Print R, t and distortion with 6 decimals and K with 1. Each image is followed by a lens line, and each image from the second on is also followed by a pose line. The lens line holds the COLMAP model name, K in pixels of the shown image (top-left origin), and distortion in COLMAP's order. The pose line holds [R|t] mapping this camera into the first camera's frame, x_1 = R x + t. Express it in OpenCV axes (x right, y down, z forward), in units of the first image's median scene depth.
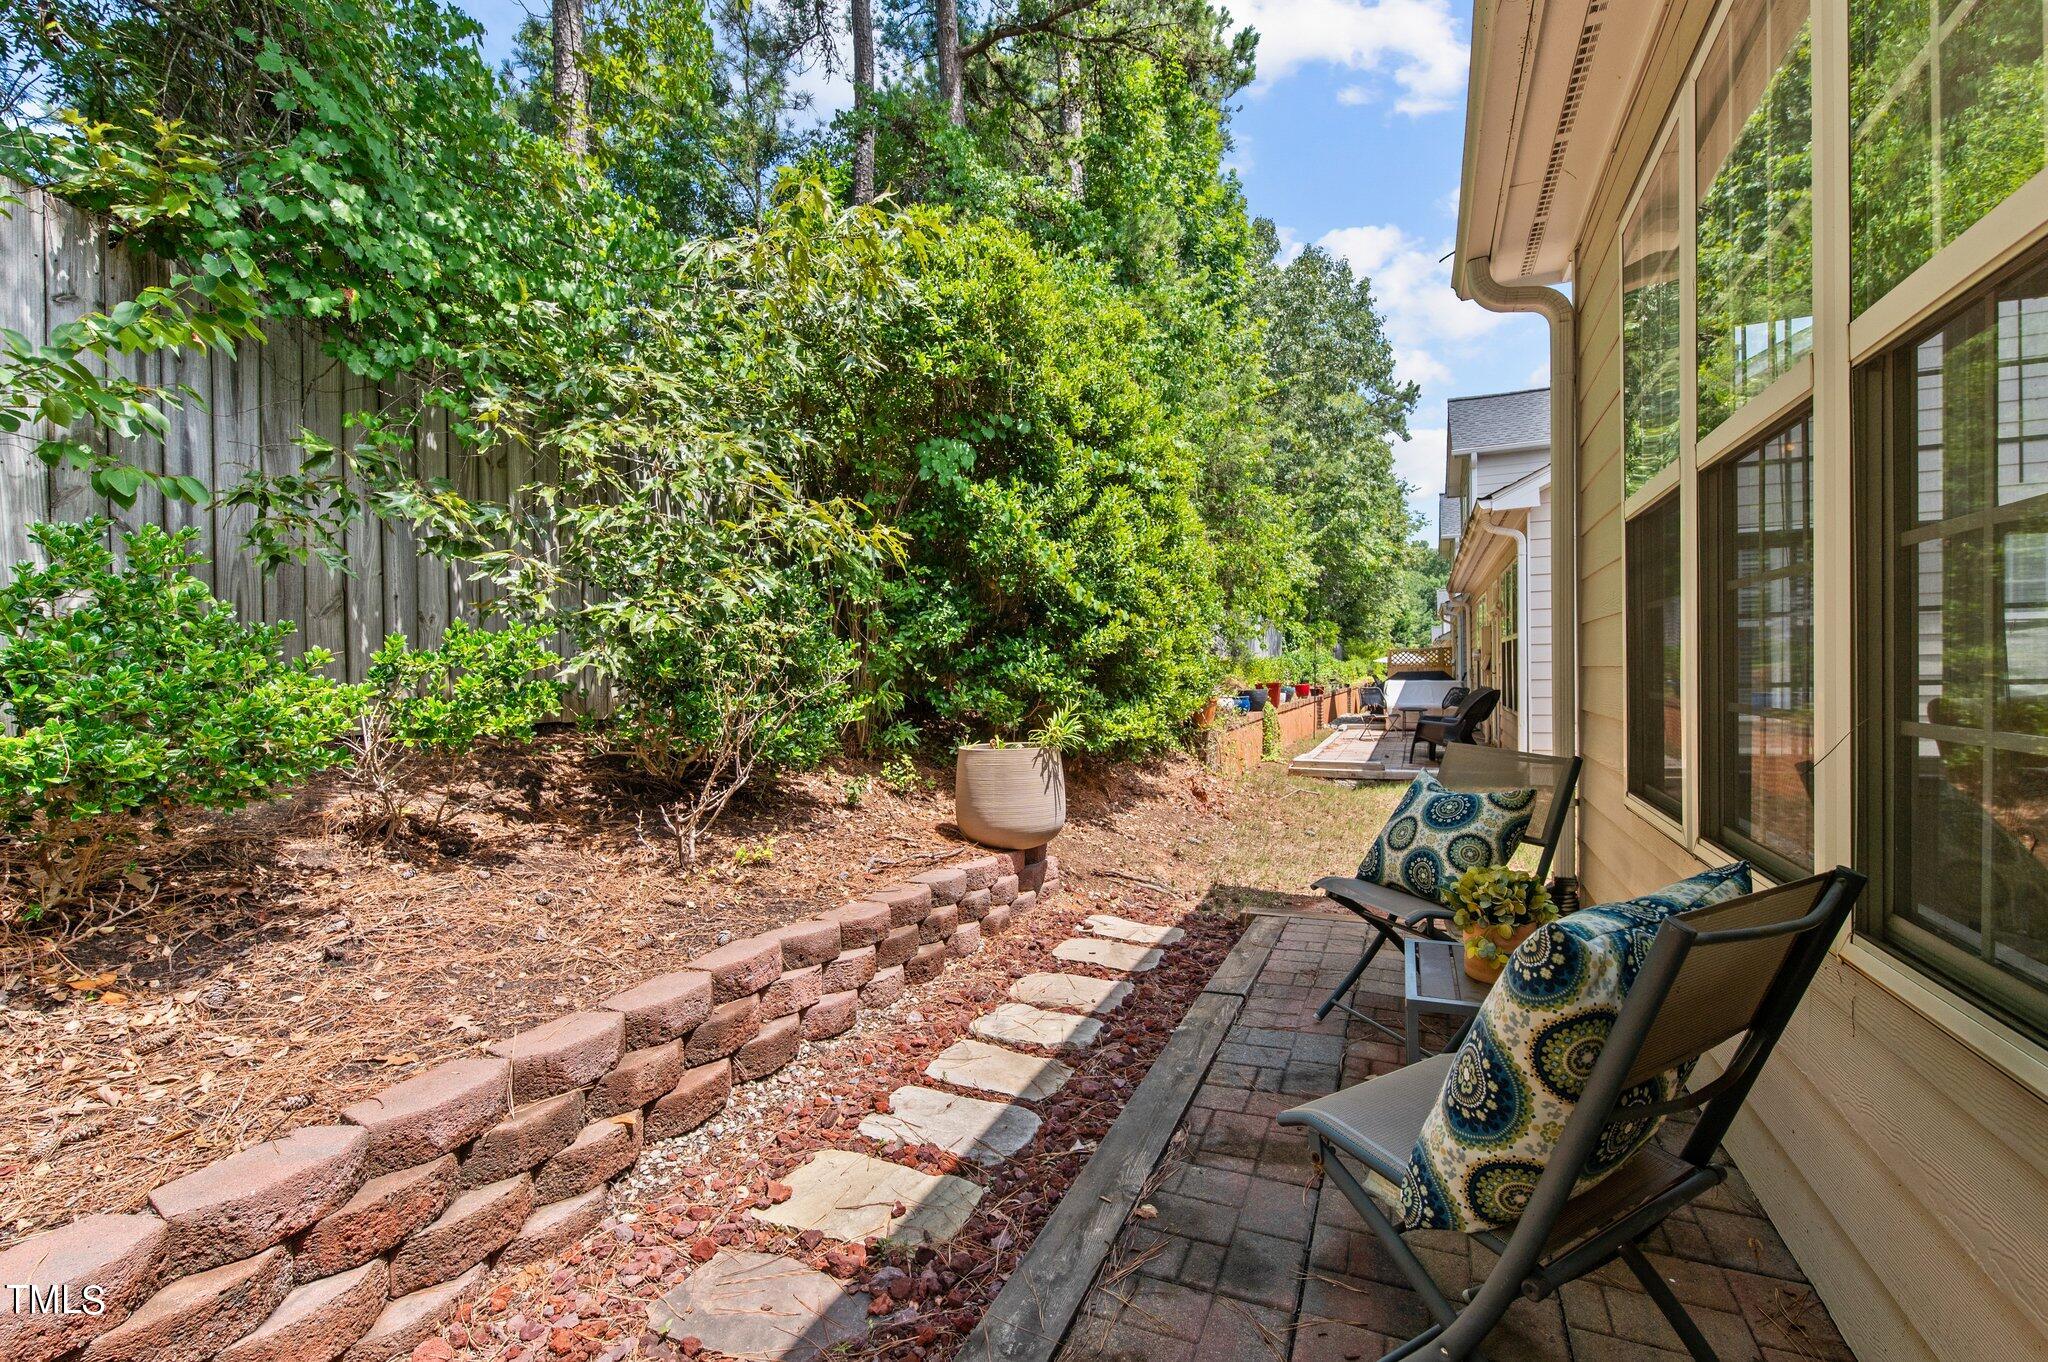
lens RADIAL K [[867.7, 0, 1010.7], [0, 867.7, 682.5], [0, 0, 1]] dist [0.011430, -0.008044]
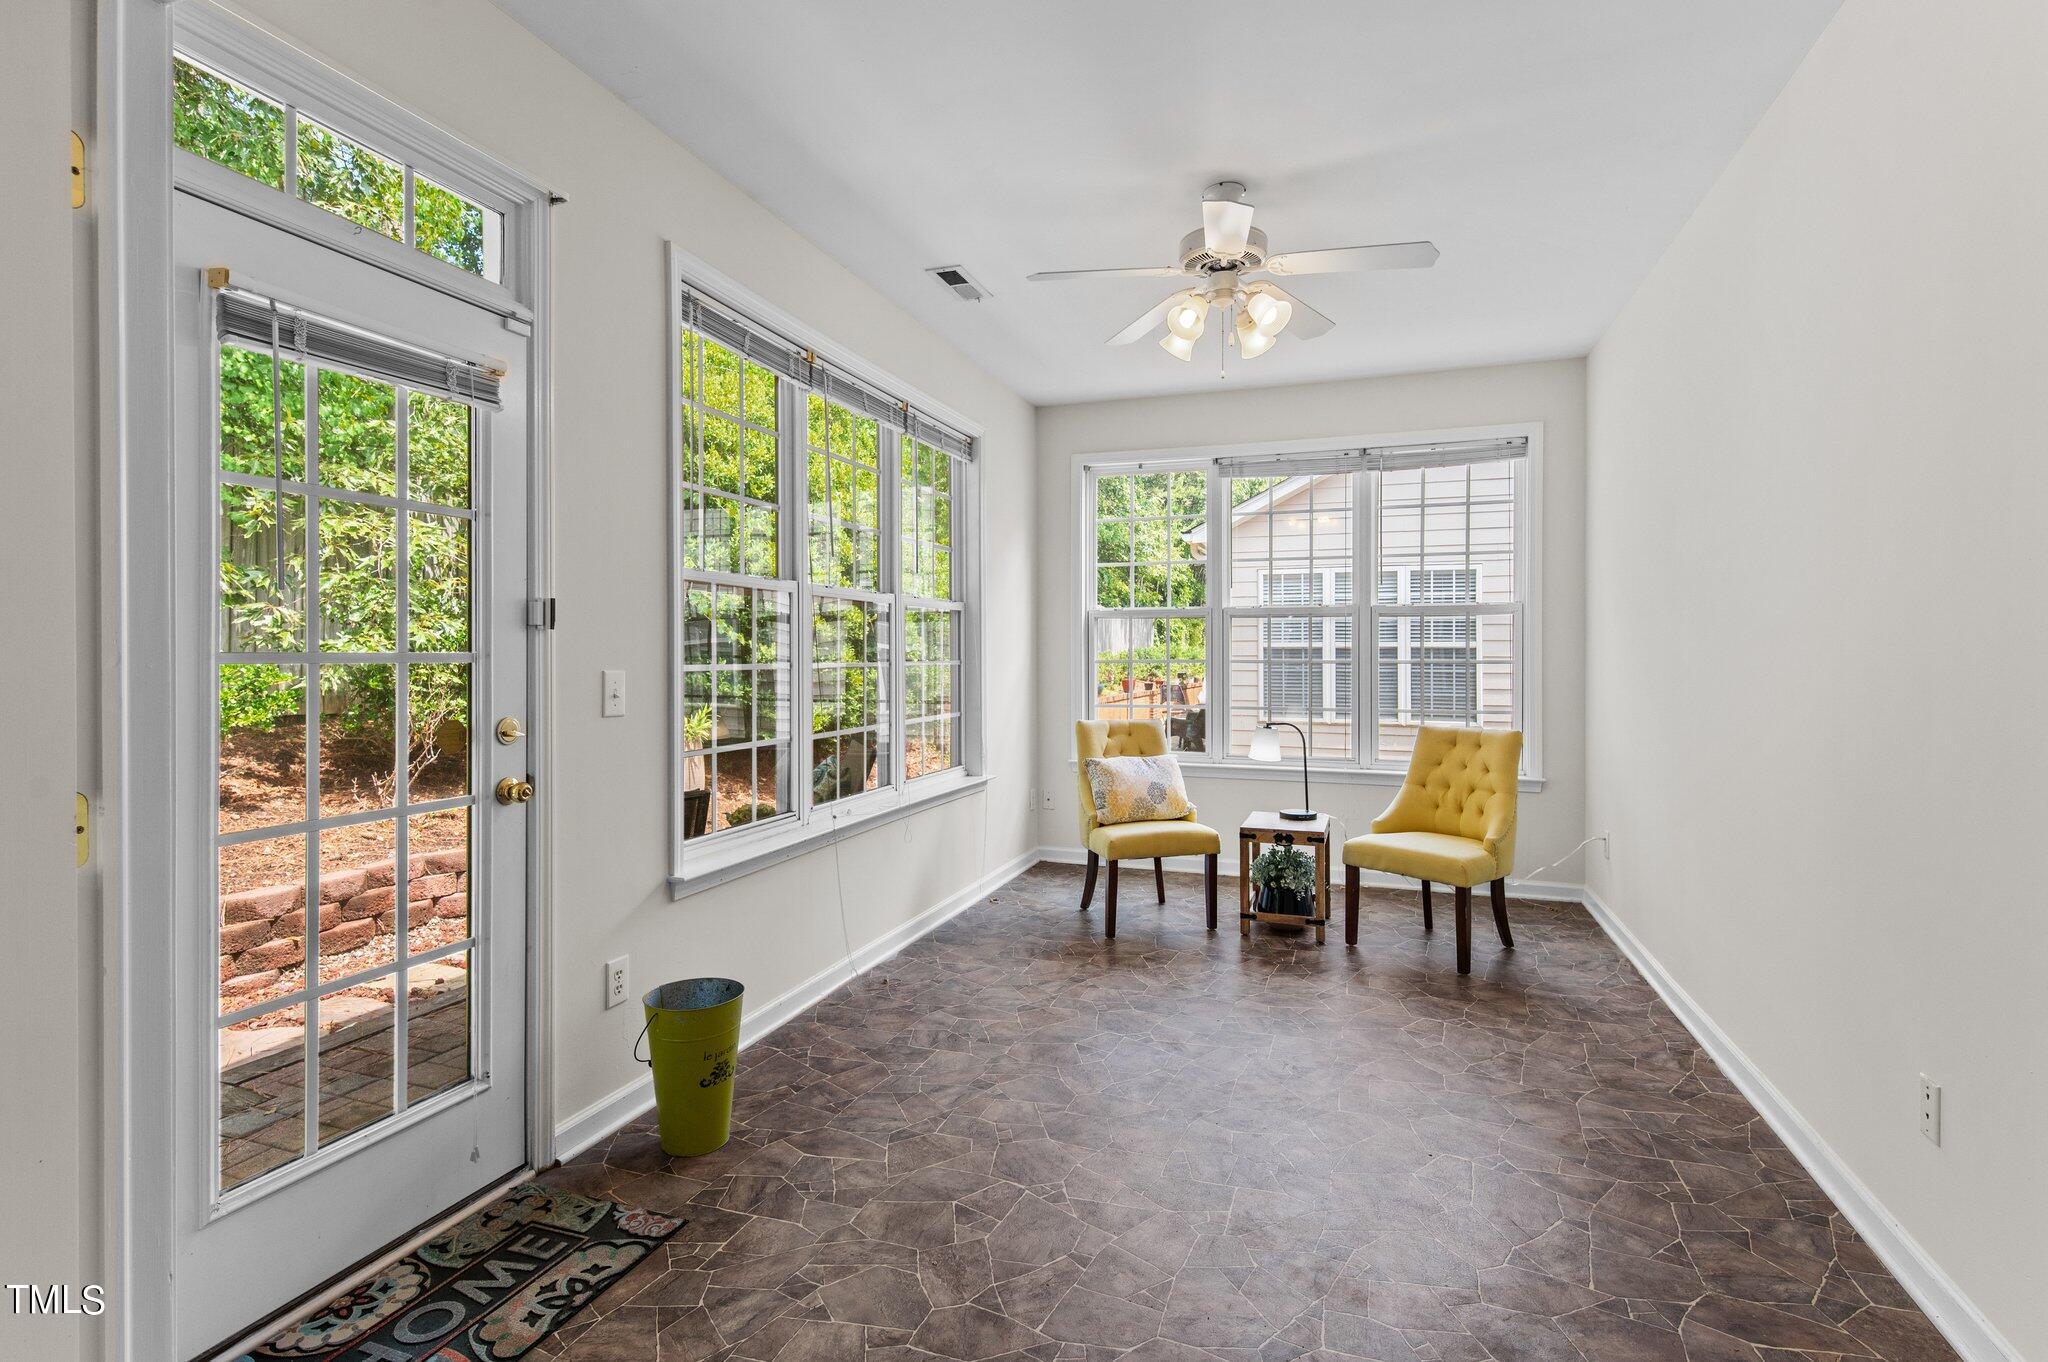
lens RADIAL K [[936.1, 0, 1015.7], [0, 936.1, 659.7], [0, 0, 1]] dist [0.002538, -0.000038]
pose [[0.995944, 0.025750, 0.086213, 0.575800], [-0.024984, 0.999638, -0.009951, -0.069707], [-0.086438, 0.007756, 0.996227, -0.719862]]
